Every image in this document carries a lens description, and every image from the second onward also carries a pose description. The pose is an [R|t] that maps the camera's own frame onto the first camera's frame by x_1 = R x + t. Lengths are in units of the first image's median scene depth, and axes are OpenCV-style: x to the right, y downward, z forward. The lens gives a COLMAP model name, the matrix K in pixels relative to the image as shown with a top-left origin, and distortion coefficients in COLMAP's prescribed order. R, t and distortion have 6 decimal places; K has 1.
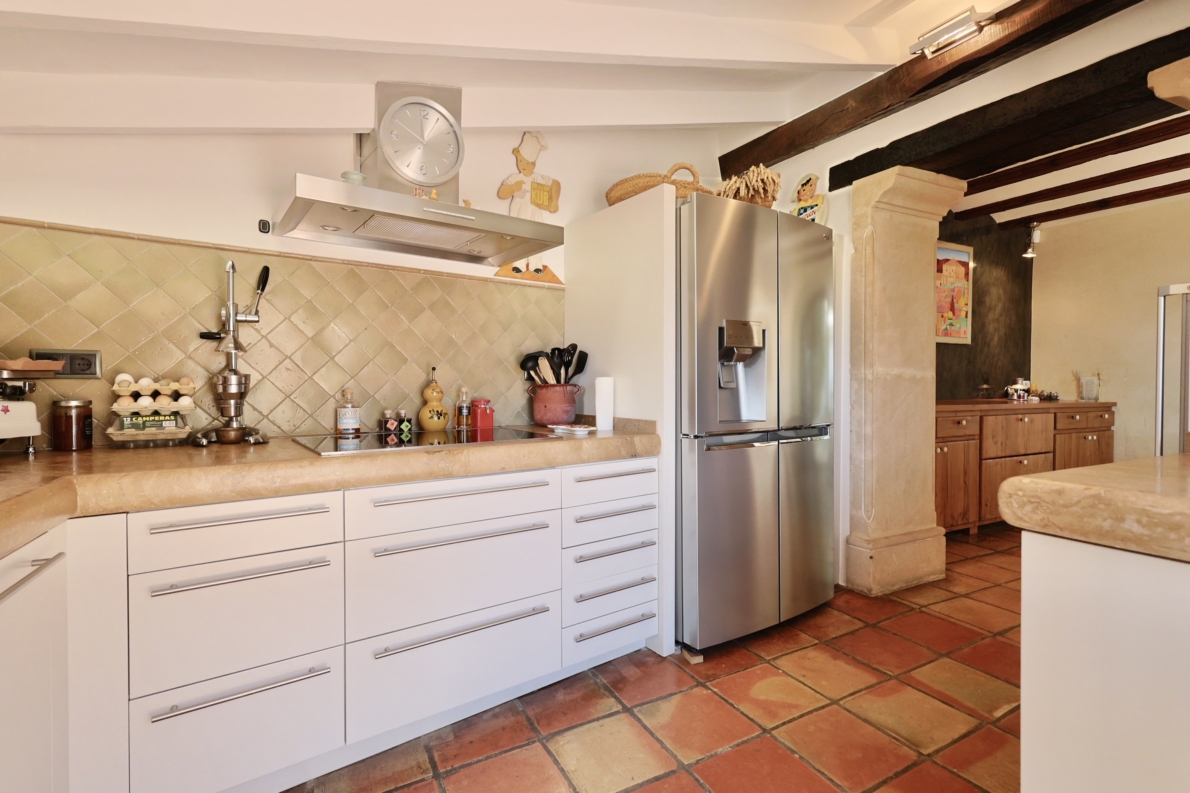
lens RADIAL K [[548.3, 0, 584.6], [0, 548.3, 394.8], [0, 0, 1]] dist [0.002775, 0.001259]
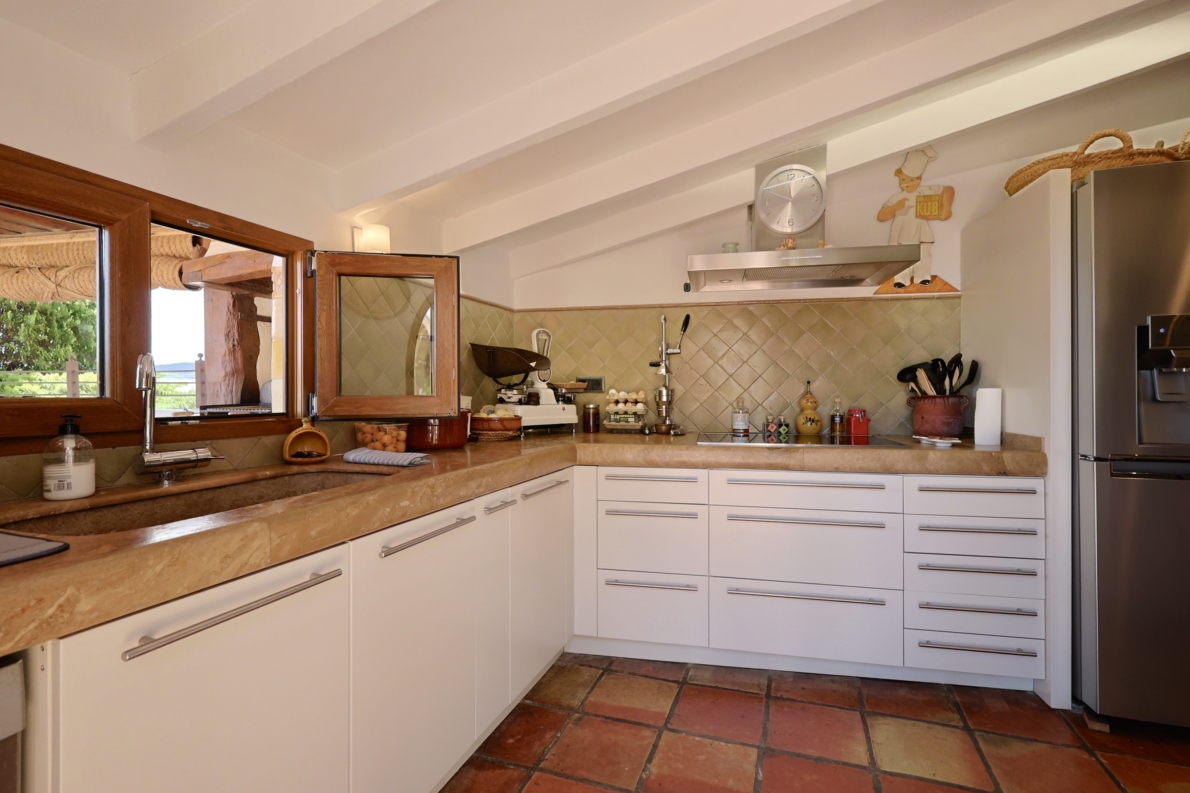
lens RADIAL K [[548.3, 0, 596.0], [0, 548.3, 393.1], [0, 0, 1]] dist [0.002775, 0.001259]
pose [[0.664168, -0.000027, -0.747584, 0.339313], [-0.012592, 0.999858, -0.011223, -0.005691], [0.747478, 0.016867, 0.664073, -0.143916]]
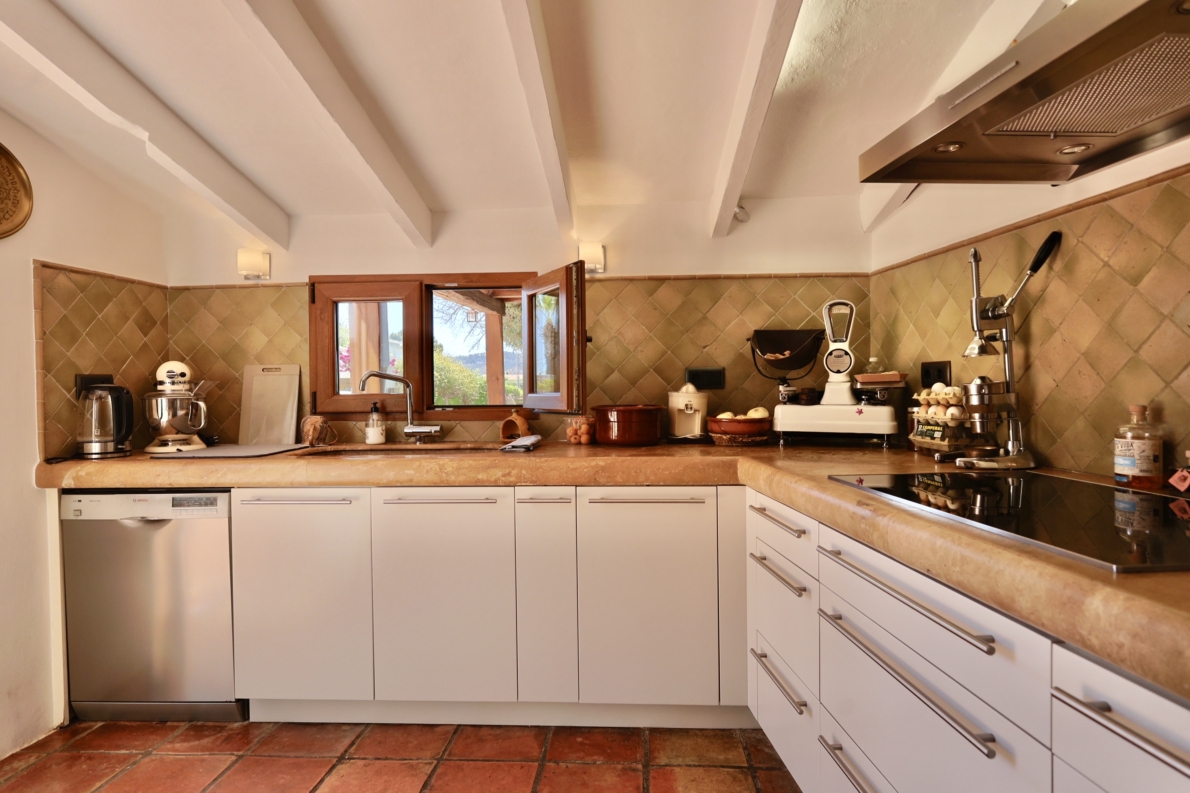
lens RADIAL K [[634.8, 0, 591.9], [0, 634.8, 399.2], [0, 0, 1]] dist [0.005425, 0.000639]
pose [[-0.513843, 0.022916, -0.857578, 0.443077], [-0.007686, 0.999480, 0.031313, -0.034138], [0.857850, 0.022681, -0.513400, 0.895090]]
